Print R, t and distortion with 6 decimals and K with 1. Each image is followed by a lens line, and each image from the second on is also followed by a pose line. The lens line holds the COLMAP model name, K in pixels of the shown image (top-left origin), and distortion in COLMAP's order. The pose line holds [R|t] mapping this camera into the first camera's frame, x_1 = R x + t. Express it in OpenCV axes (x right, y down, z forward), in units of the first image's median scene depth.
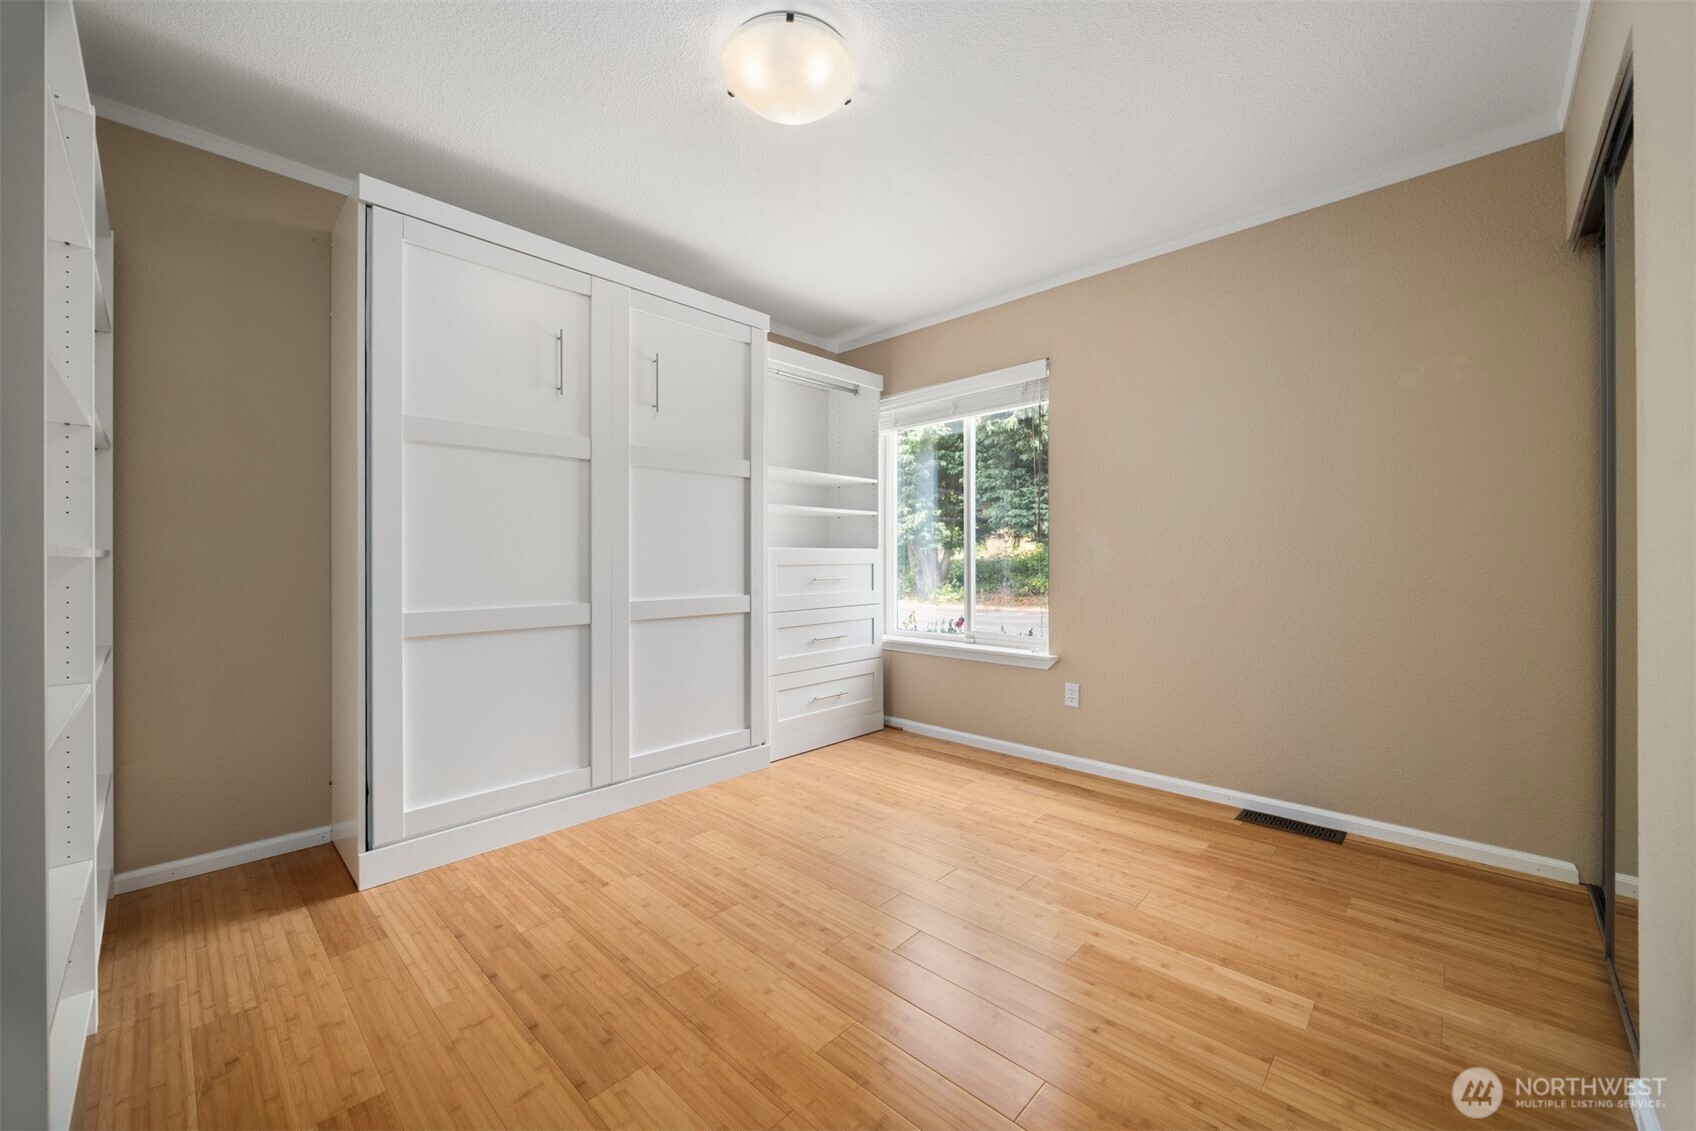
lens RADIAL K [[642.6, 0, 854.1], [0, 642.6, 560.3], [0, 0, 1]] dist [-0.007300, 0.000839]
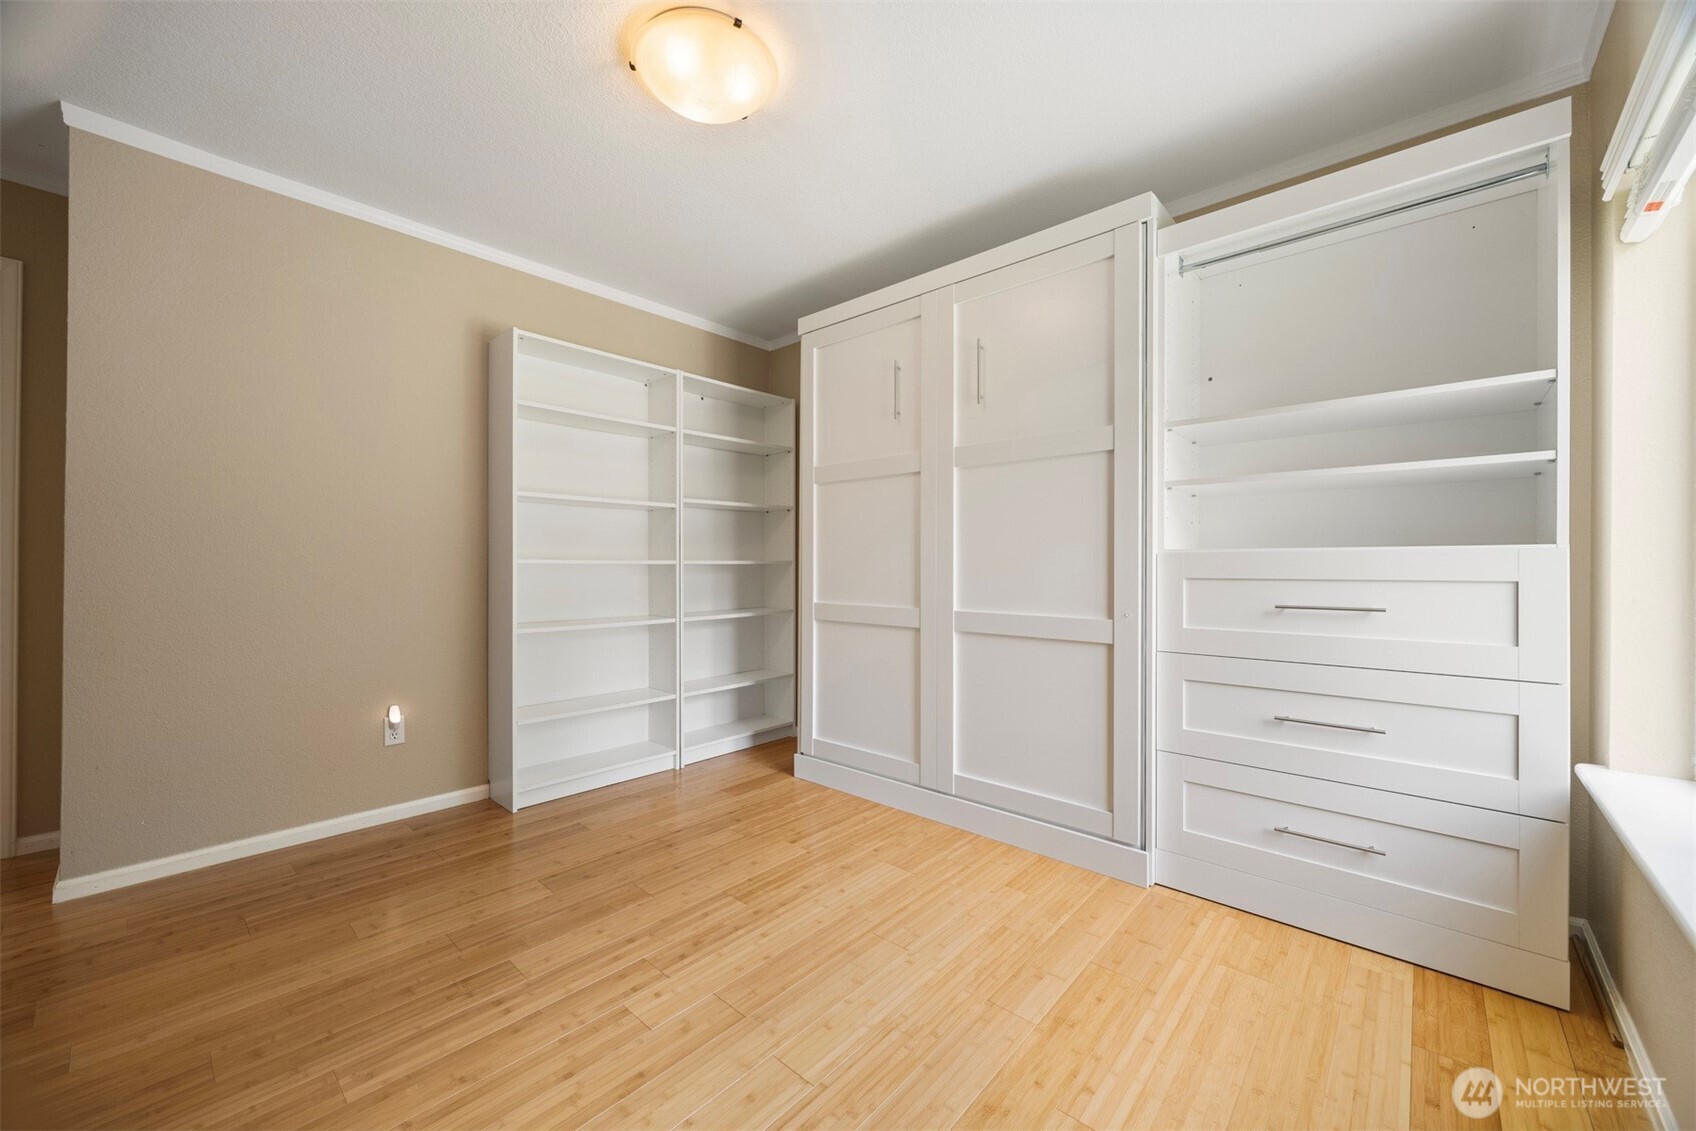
lens RADIAL K [[642.6, 0, 854.5], [0, 642.6, 564.1], [0, 0, 1]] dist [-0.007300, 0.000839]
pose [[0.030504, -0.003211, -0.999529, 0.646124], [-0.007554, 0.999966, -0.003443, -0.000804], [0.999506, 0.007656, 0.030479, 0.872348]]
